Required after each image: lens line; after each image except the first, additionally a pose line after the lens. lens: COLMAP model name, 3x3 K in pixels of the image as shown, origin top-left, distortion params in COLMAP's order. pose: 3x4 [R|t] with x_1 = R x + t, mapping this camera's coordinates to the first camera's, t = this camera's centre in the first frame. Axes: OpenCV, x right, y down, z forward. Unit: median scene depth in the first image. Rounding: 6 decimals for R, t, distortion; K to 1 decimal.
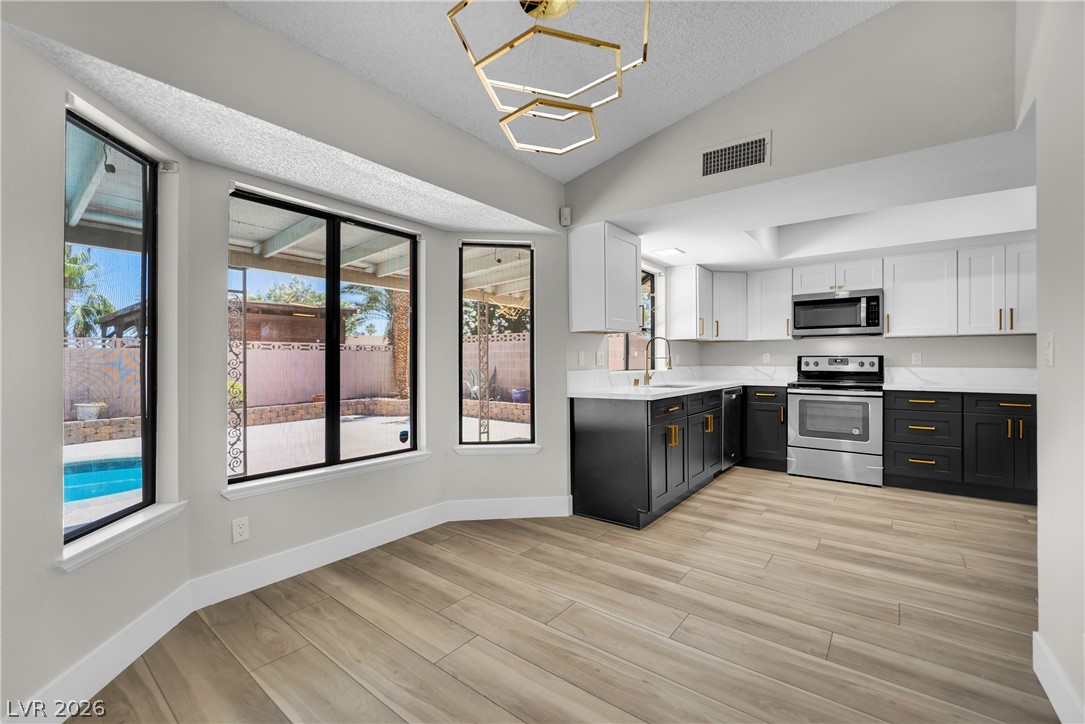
lens RADIAL K [[446.0, 0, 536.1], [0, 446.0, 365.5], [0, 0, 1]] dist [-0.009152, -0.007989]
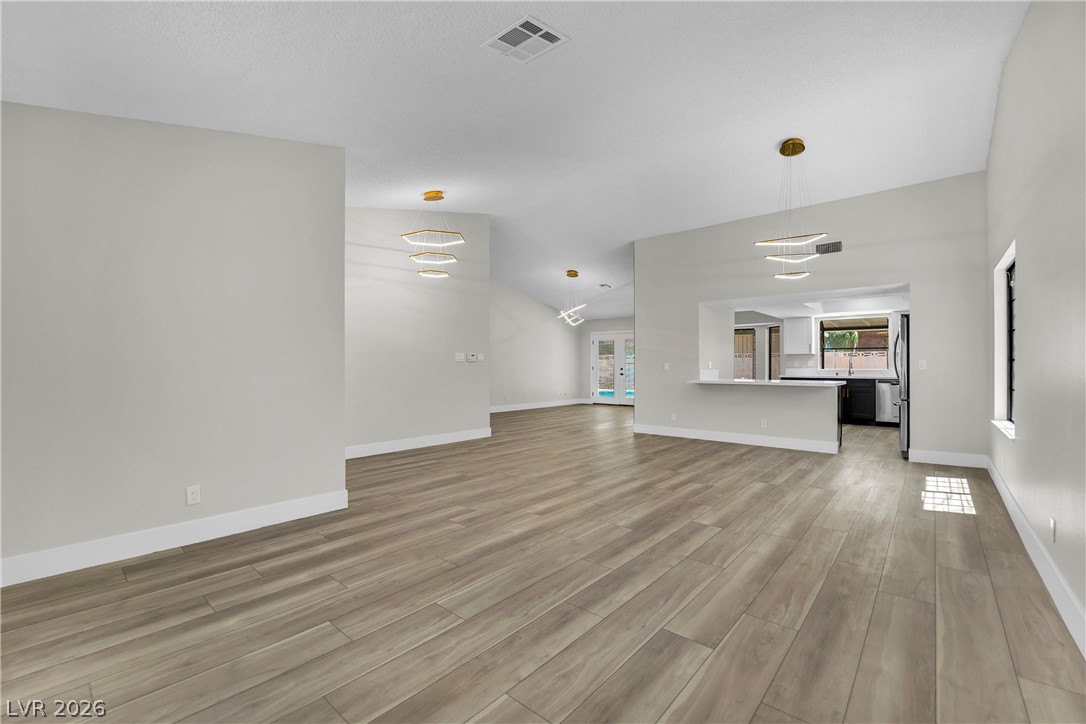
lens RADIAL K [[449.5, 0, 543.0], [0, 449.5, 362.0], [0, 0, 1]] dist [-0.016702, -0.000138]
pose [[-0.035178, -0.001982, -0.999379, 2.399232], [-0.008406, 0.999963, -0.001687, -0.006698], [0.999346, 0.008341, -0.035193, -0.389957]]
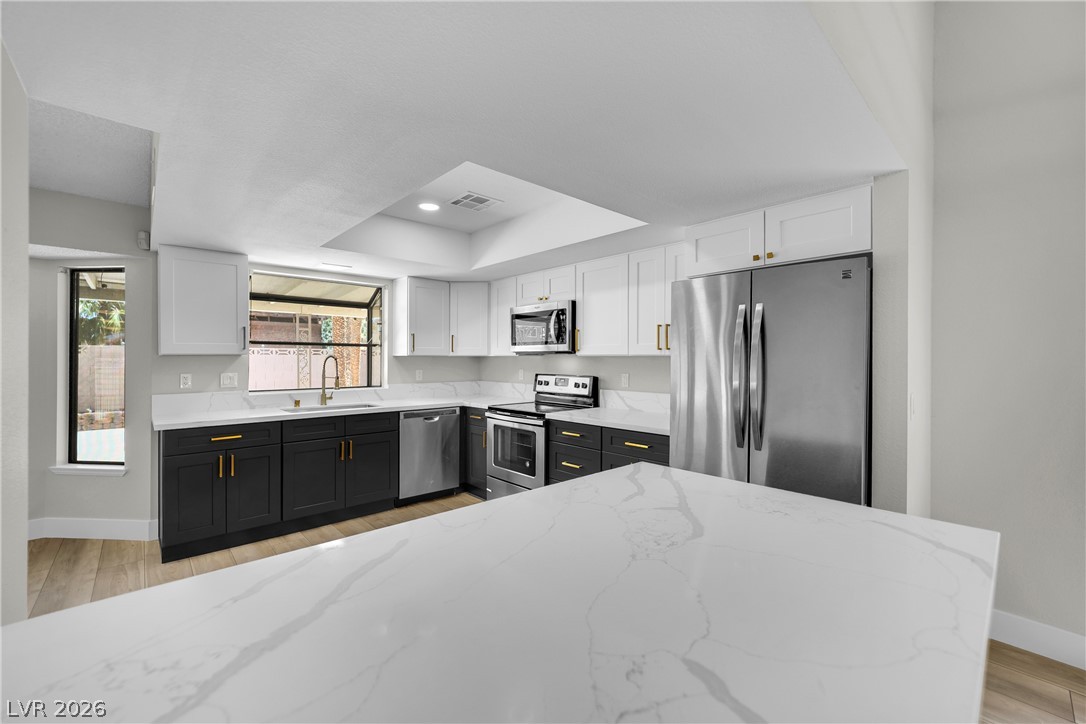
lens RADIAL K [[449.5, 0, 543.0], [0, 449.5, 362.0], [0, 0, 1]] dist [-0.016702, -0.000138]
pose [[0.988654, 0.006026, -0.150090, 0.841447], [-0.006370, 0.999978, -0.001813, -0.049639], [0.150076, 0.002748, 0.988671, 0.119095]]
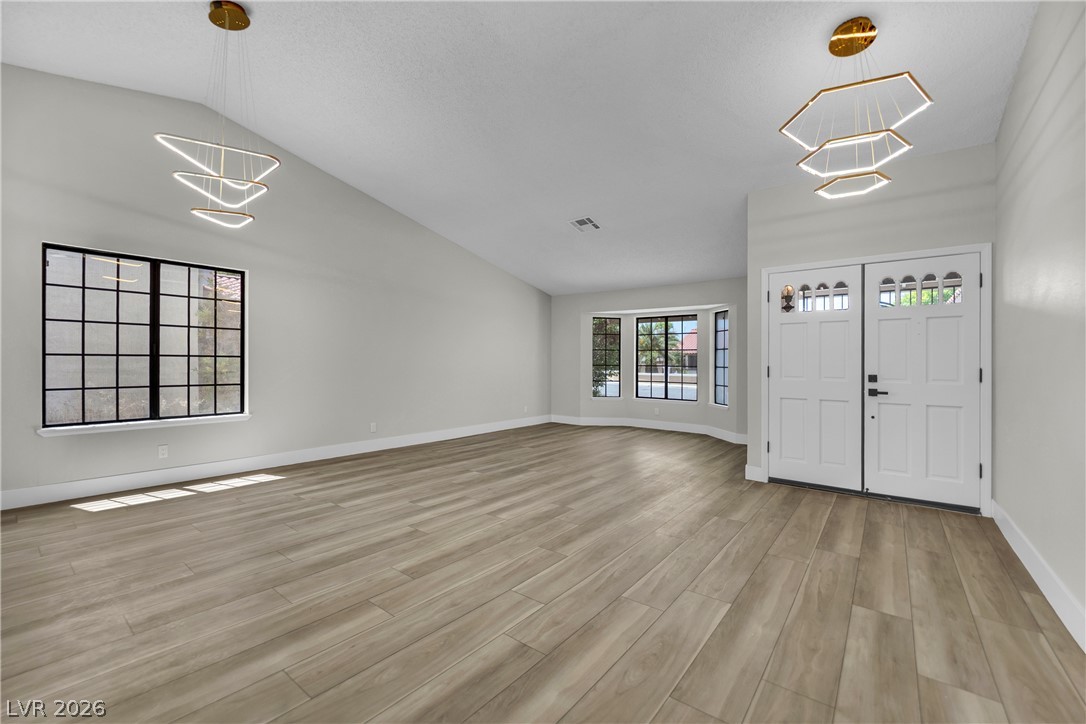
lens RADIAL K [[450.1, 0, 540.1], [0, 450.1, 365.1], [0, 0, 1]] dist [-0.040870, 0.004729]
pose [[-0.003808, 0.002517, 0.999990, 0.533895], [0.002999, 0.999992, -0.002506, 0.004497], [-0.999988, 0.002990, -0.003815, -0.292741]]
